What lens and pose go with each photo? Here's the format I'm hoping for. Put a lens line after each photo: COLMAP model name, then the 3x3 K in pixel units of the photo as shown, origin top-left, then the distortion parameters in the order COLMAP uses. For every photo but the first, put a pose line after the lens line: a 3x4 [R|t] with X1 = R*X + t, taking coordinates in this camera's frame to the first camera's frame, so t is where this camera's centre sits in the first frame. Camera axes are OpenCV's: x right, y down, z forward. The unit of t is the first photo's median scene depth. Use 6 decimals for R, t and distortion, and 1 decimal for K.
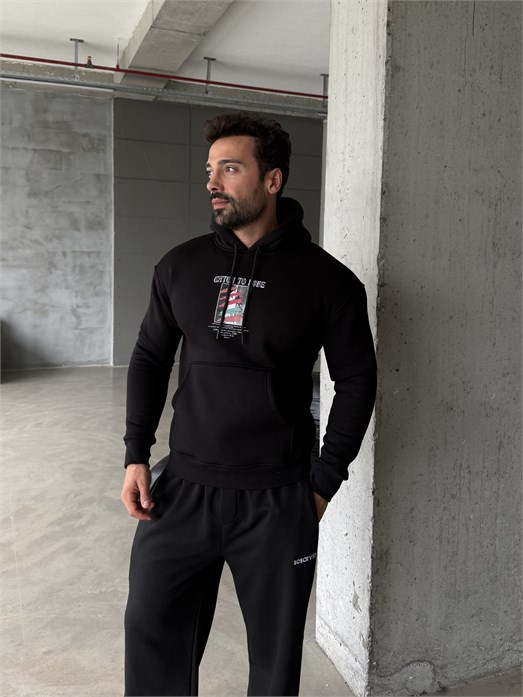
lens RADIAL K [[564.6, 0, 245.8], [0, 564.6, 299.8], [0, 0, 1]] dist [0.020121, -0.080824]
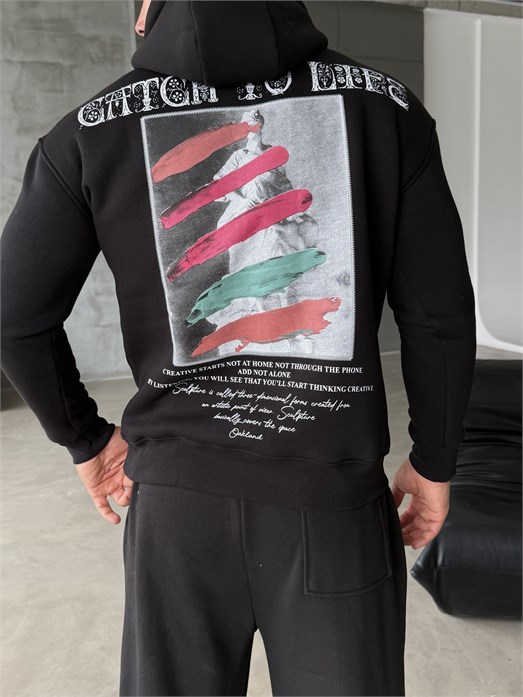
lens RADIAL K [[740.6, 0, 249.3], [0, 740.6, 328.9], [0, 0, 1]] dist [-0.015083, 0.000000]
pose [[0.998067, -0.051913, 0.034170, -0.148470], [0.049994, 0.997246, 0.054786, 0.014938], [-0.036920, -0.052972, 0.997913, 0.096578]]
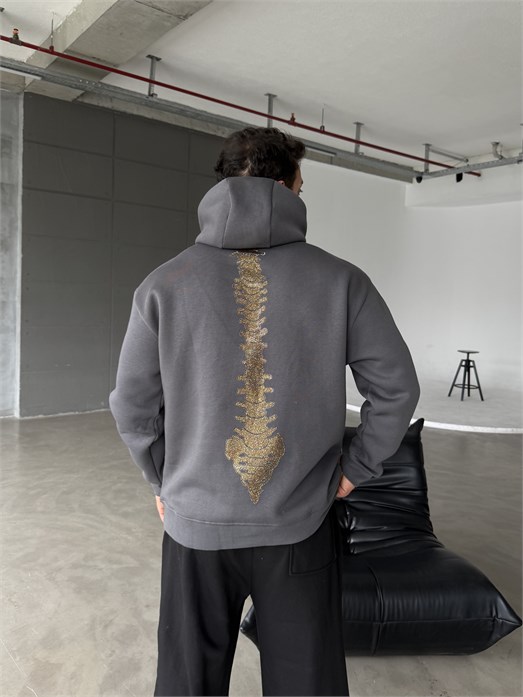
lens RADIAL K [[546.2, 0, 259.0], [0, 546.2, 336.5], [0, 0, 1]] dist [-0.005441, -0.045934]
pose [[0.954046, -0.001212, 0.299657, -0.144636], [0.000302, 0.999995, 0.003084, -0.003216], [-0.299659, -0.002852, 0.954042, 0.145239]]
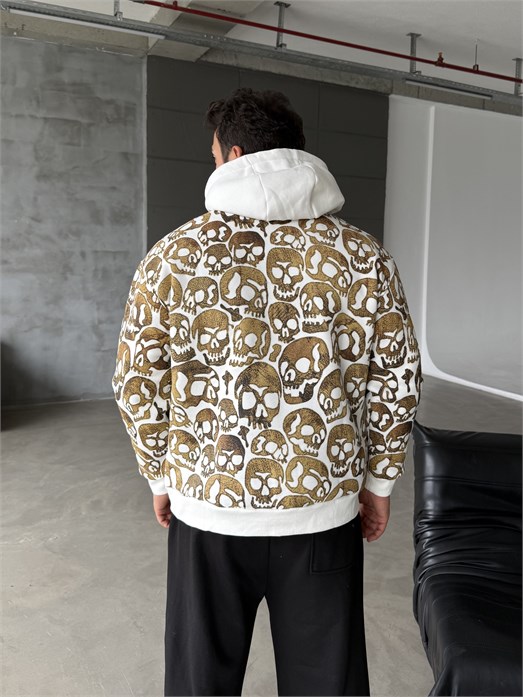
lens RADIAL K [[577.2, 0, 259.4], [0, 577.2, 306.6], [0, 0, 1]] dist [0.000200, -0.049640]
pose [[0.996310, -0.005742, 0.085636, -0.150143], [0.005542, 0.999981, 0.002571, -0.010684], [-0.085649, -0.002087, 0.996323, 0.193253]]
